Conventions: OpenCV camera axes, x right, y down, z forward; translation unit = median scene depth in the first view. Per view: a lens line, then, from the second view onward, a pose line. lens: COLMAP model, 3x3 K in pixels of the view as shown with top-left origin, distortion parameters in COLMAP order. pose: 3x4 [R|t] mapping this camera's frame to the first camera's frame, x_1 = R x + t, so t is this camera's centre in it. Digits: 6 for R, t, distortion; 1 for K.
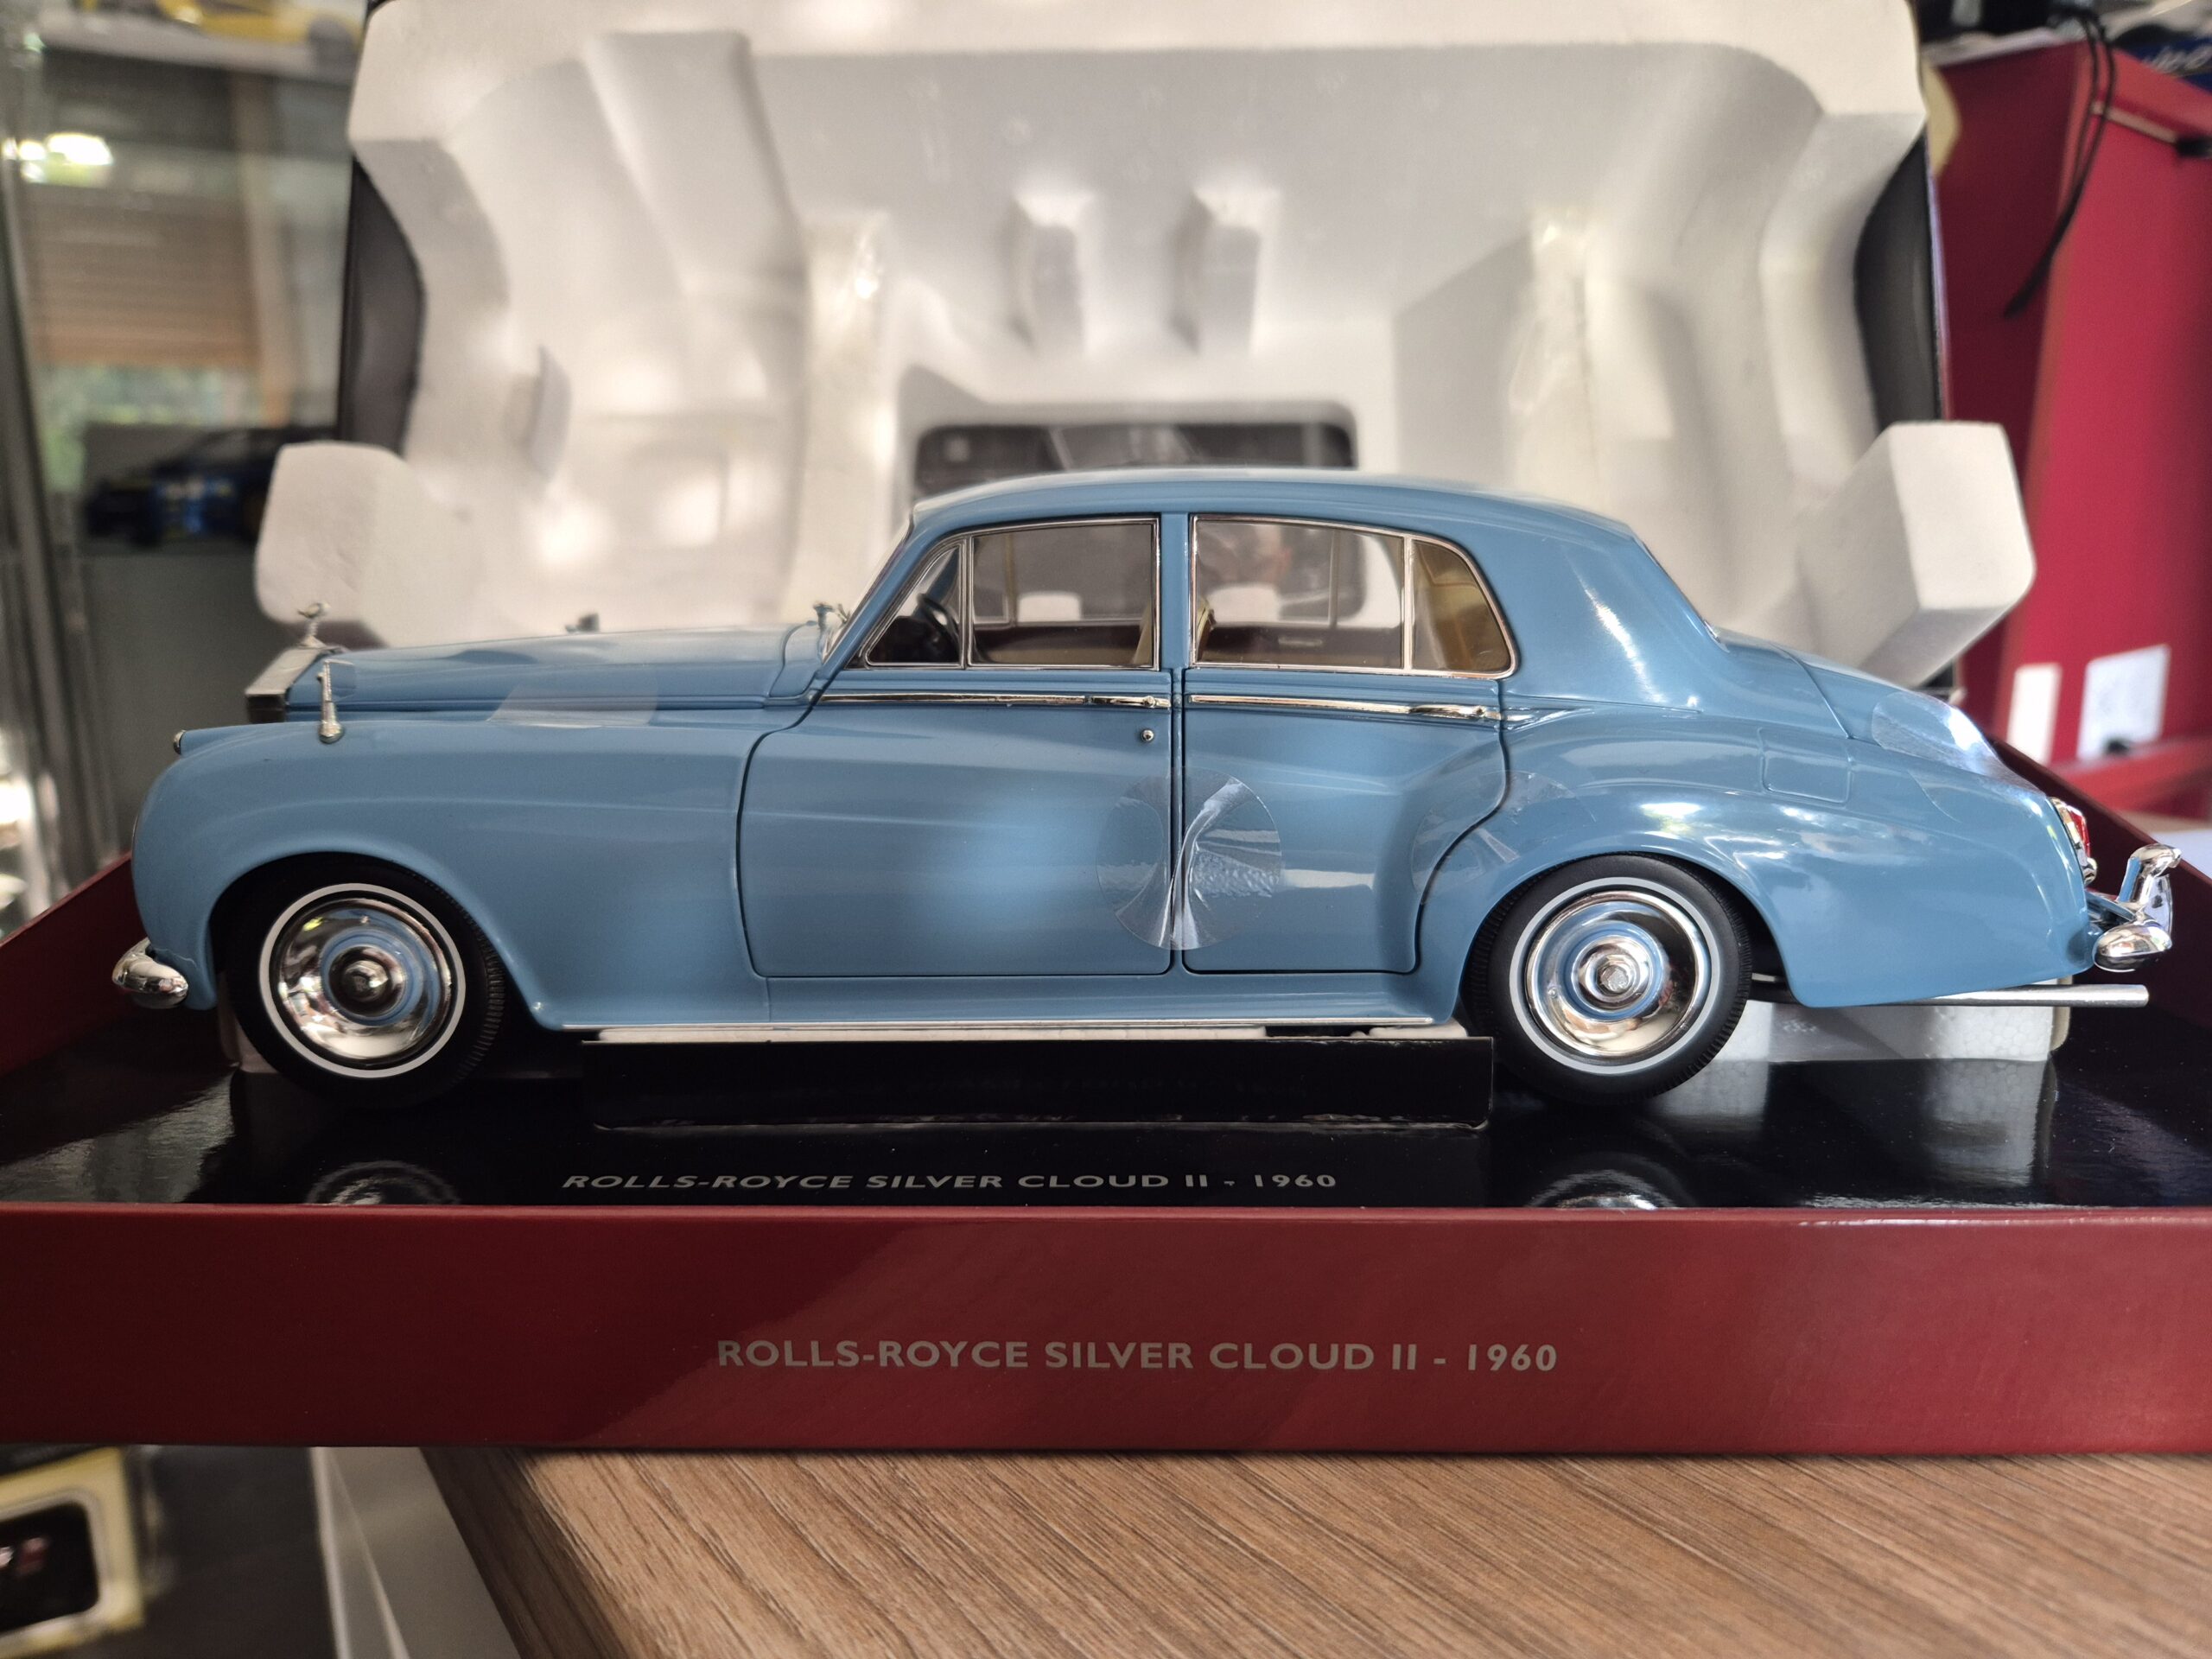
lens RADIAL K [[1500.5, 0, 1126.4], [0, 1500.5, 828.7], [0, 0, 1]] dist [0.003956, -0.001112]
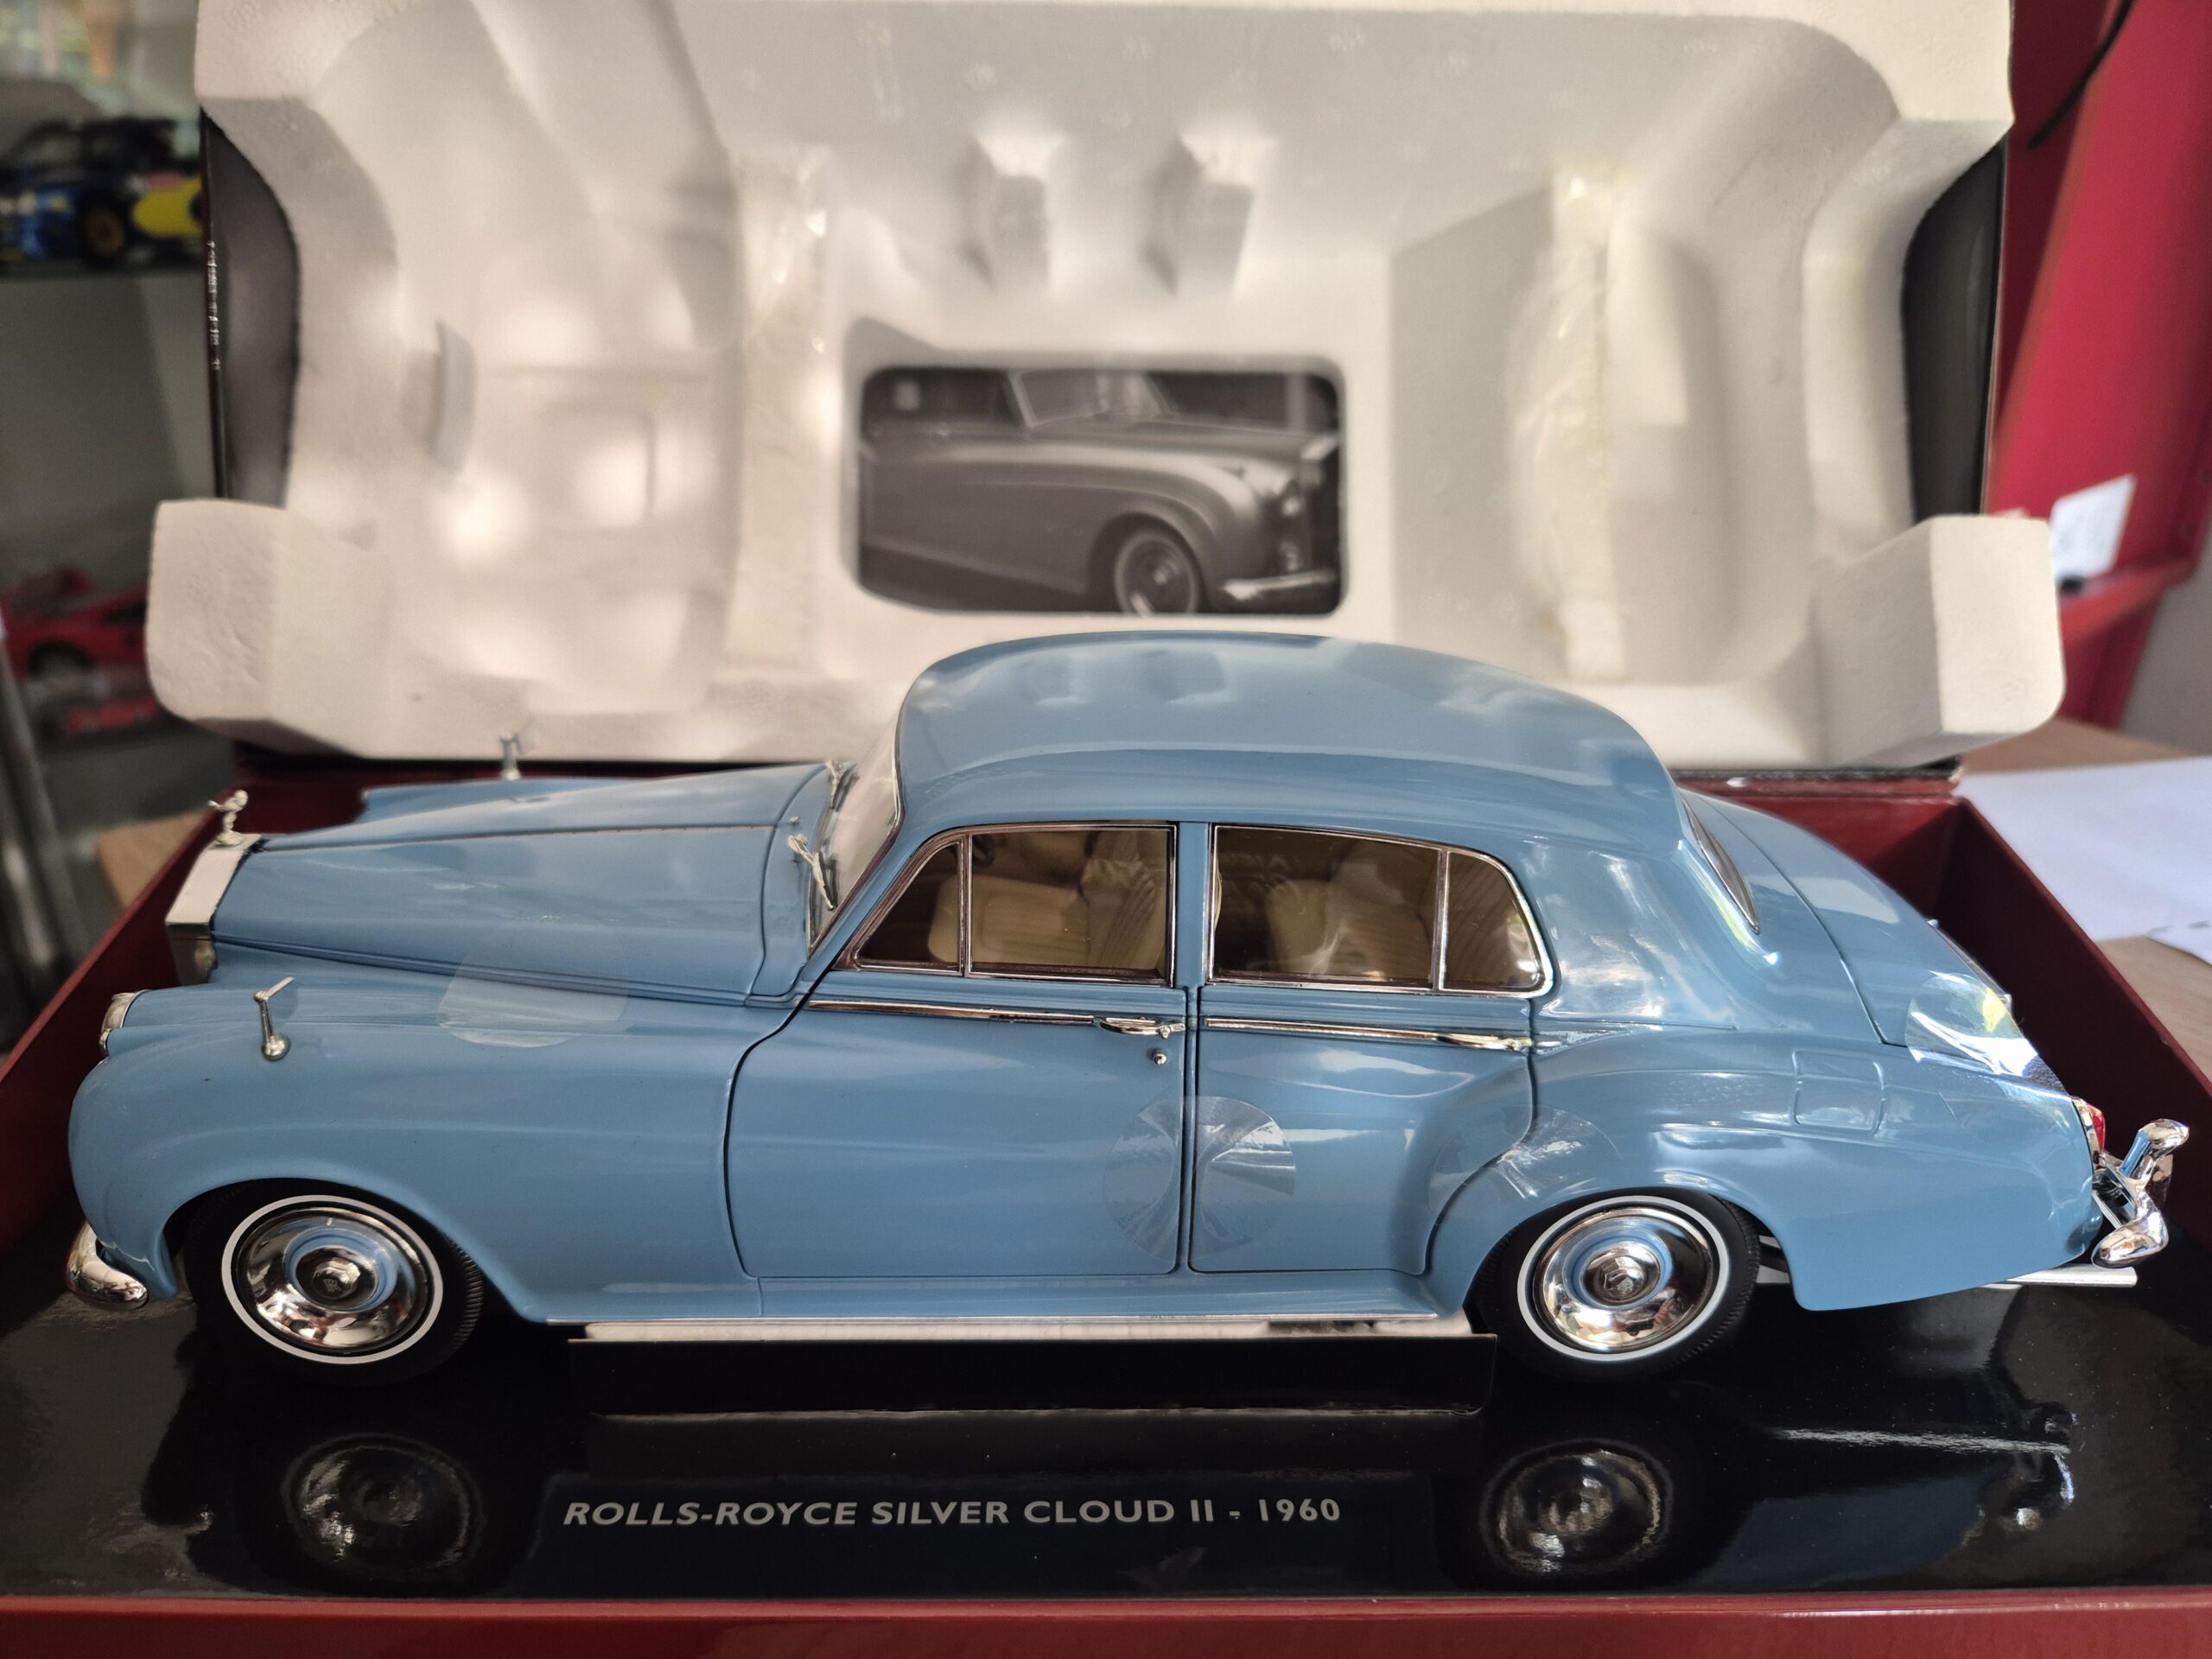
lens RADIAL K [[1506.5, 0, 1106.0], [0, 1506.5, 829.5], [0, 0, 1]] dist [-0.000806, -0.001771]
pose [[0.999056, 0.008570, 0.042598, -0.036000], [-0.017320, 0.977647, 0.209538, -0.235804], [-0.039850, -0.210078, 0.976872, 0.062846]]
